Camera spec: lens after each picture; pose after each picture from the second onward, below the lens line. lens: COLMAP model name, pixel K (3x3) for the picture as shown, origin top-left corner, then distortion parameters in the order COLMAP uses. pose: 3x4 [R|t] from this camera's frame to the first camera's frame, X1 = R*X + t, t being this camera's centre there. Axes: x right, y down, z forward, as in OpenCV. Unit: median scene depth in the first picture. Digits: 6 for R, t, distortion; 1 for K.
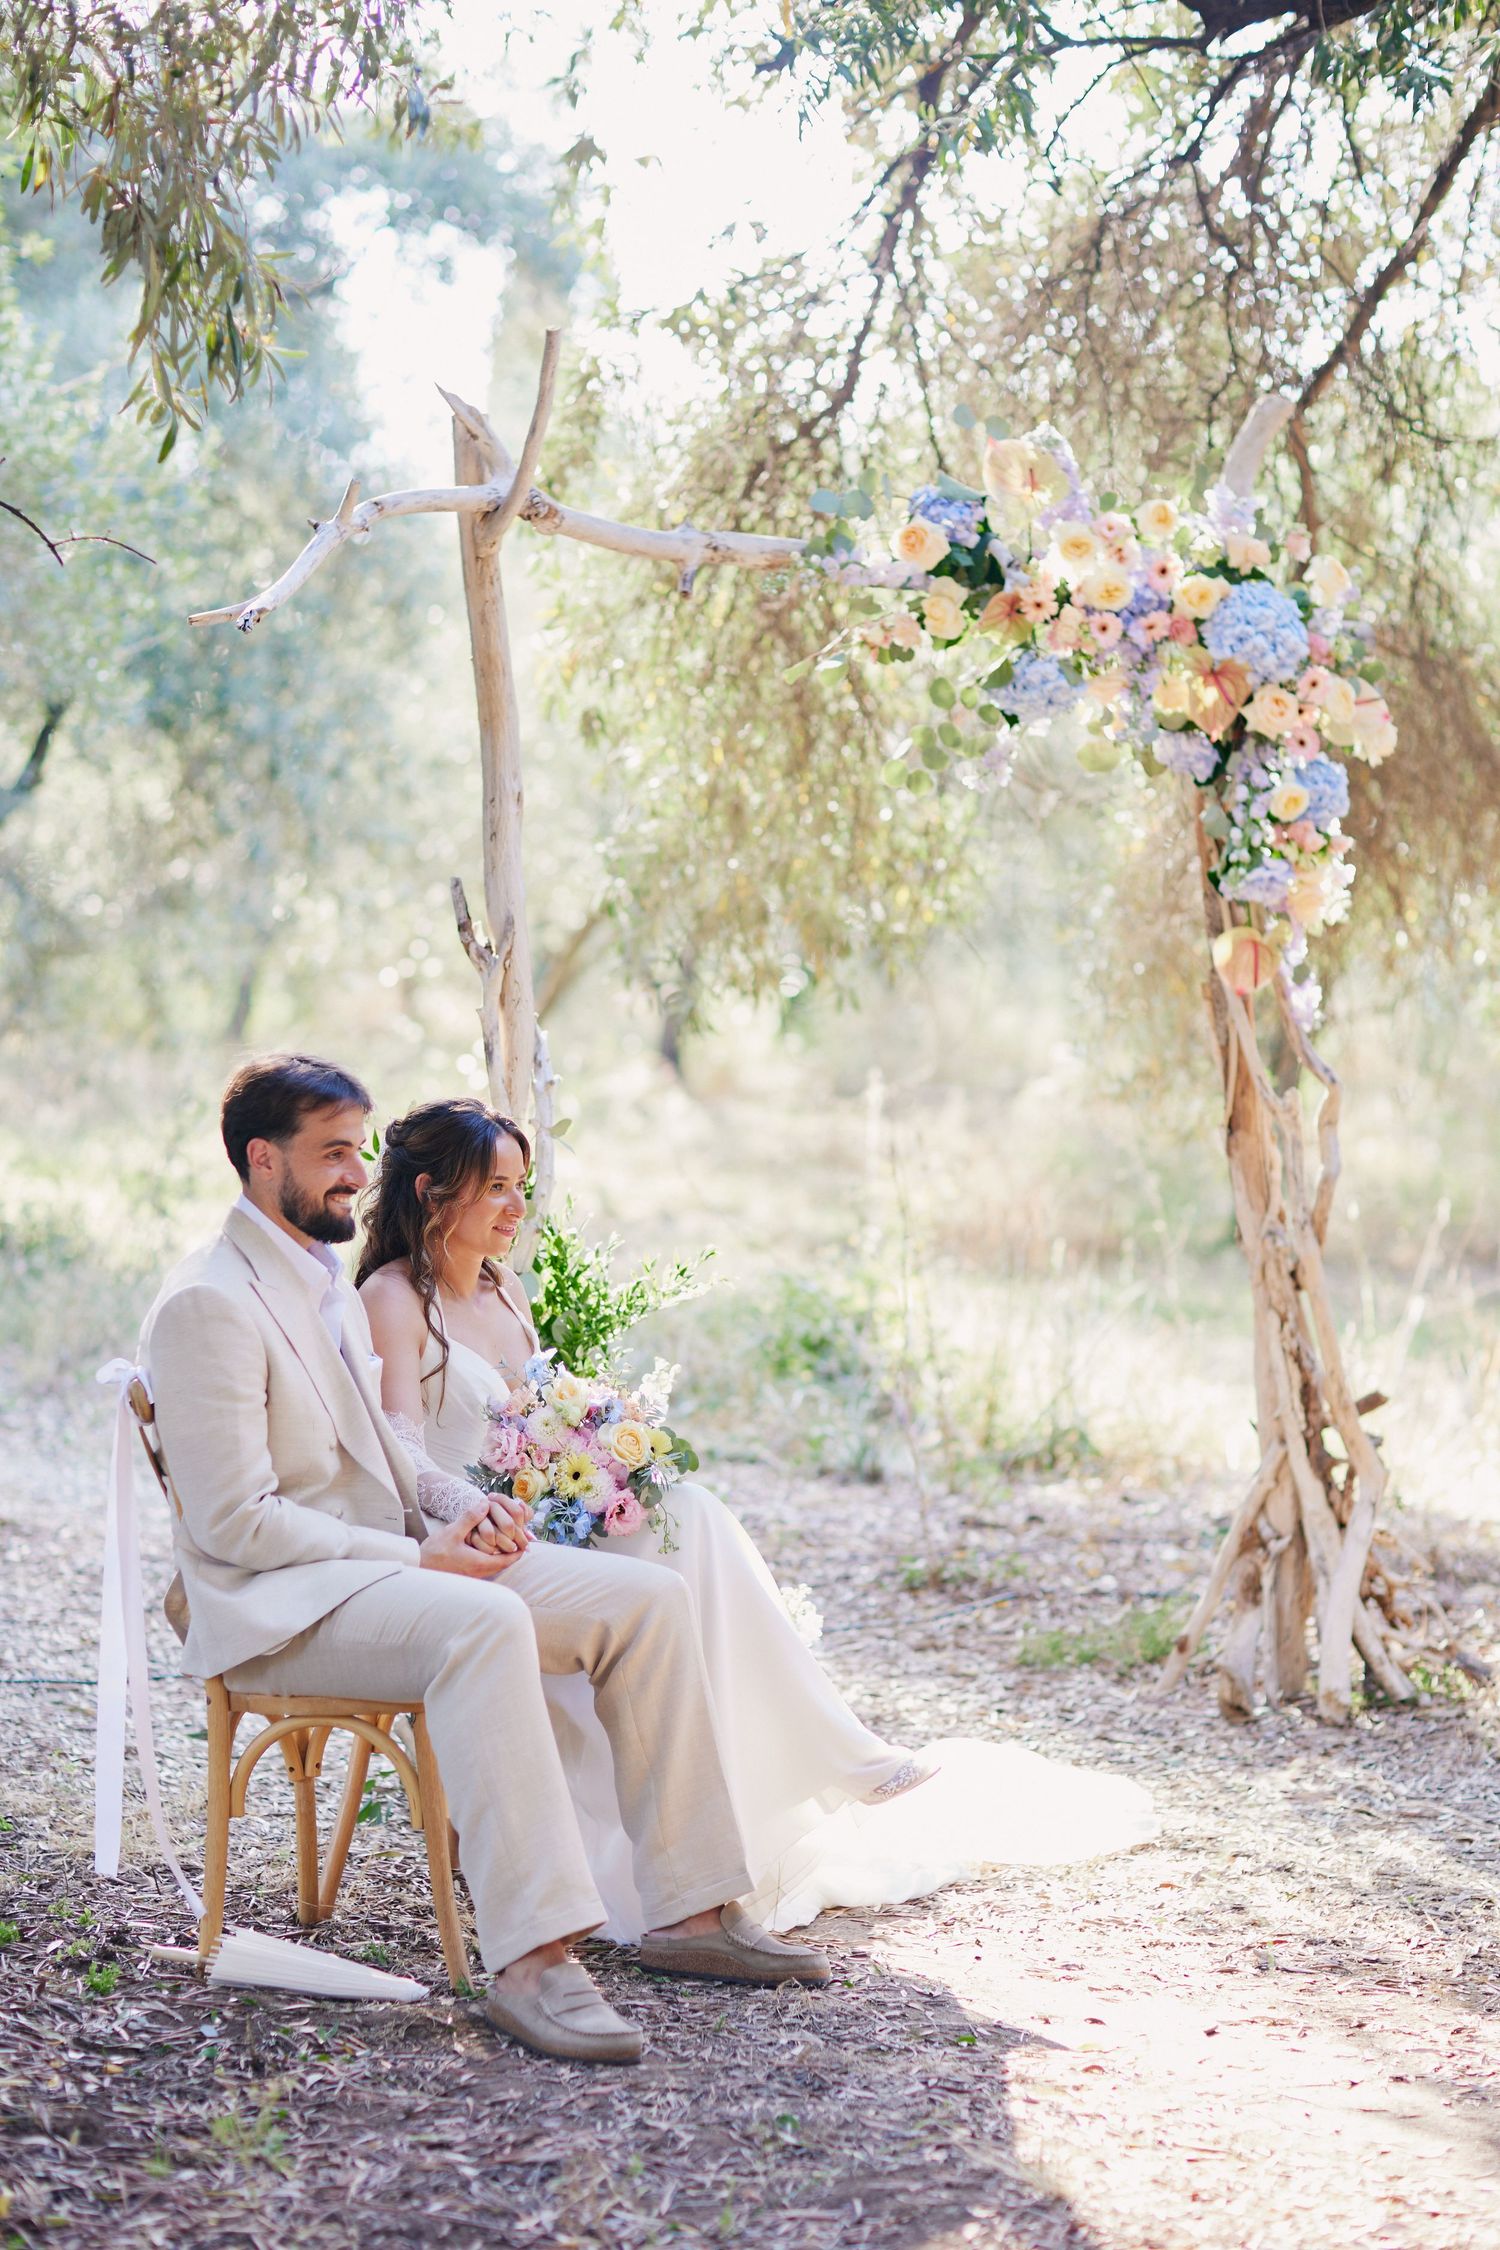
lens RADIAL K [[5379.3, 0, 750.0], [0, 5379.3, 1125.0], [0, 0, 1]] dist [-0.103734, -0.843315]
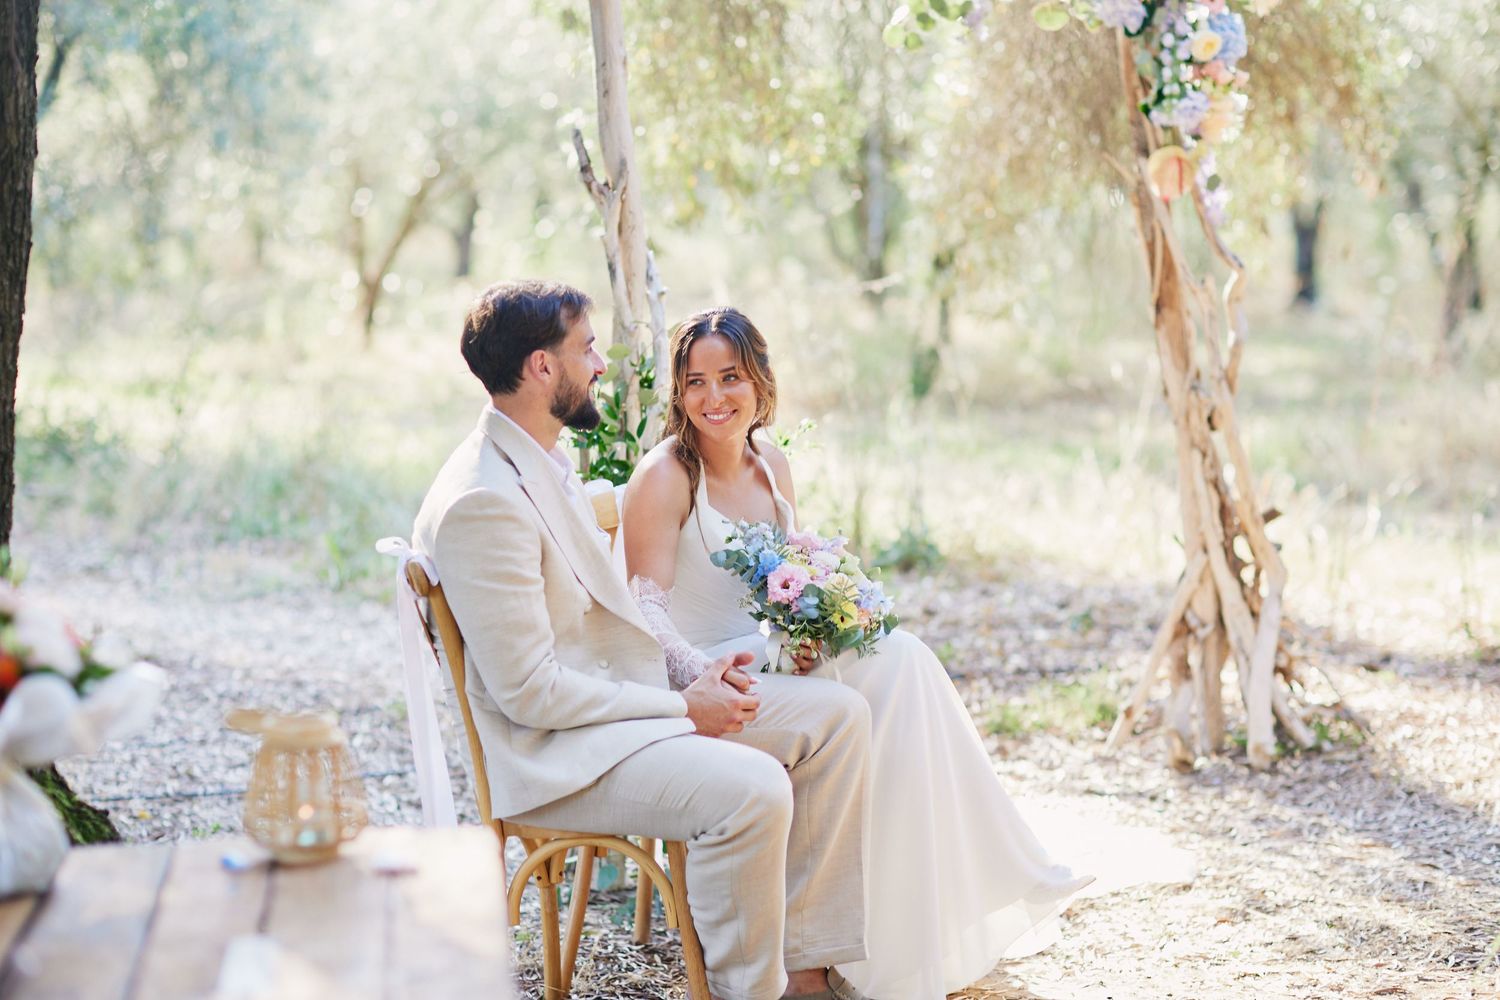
lens RADIAL K [[3586.2, 0, 750.0], [0, 3586.2, 500.0], [0, 0, 1]] dist [-0.103734, -0.843315]
pose [[0.995096, -0.049804, 0.085462, -0.081178], [0.045461, 0.997610, 0.052036, -0.002198], [-0.087849, -0.047896, 0.994982, 0.166056]]
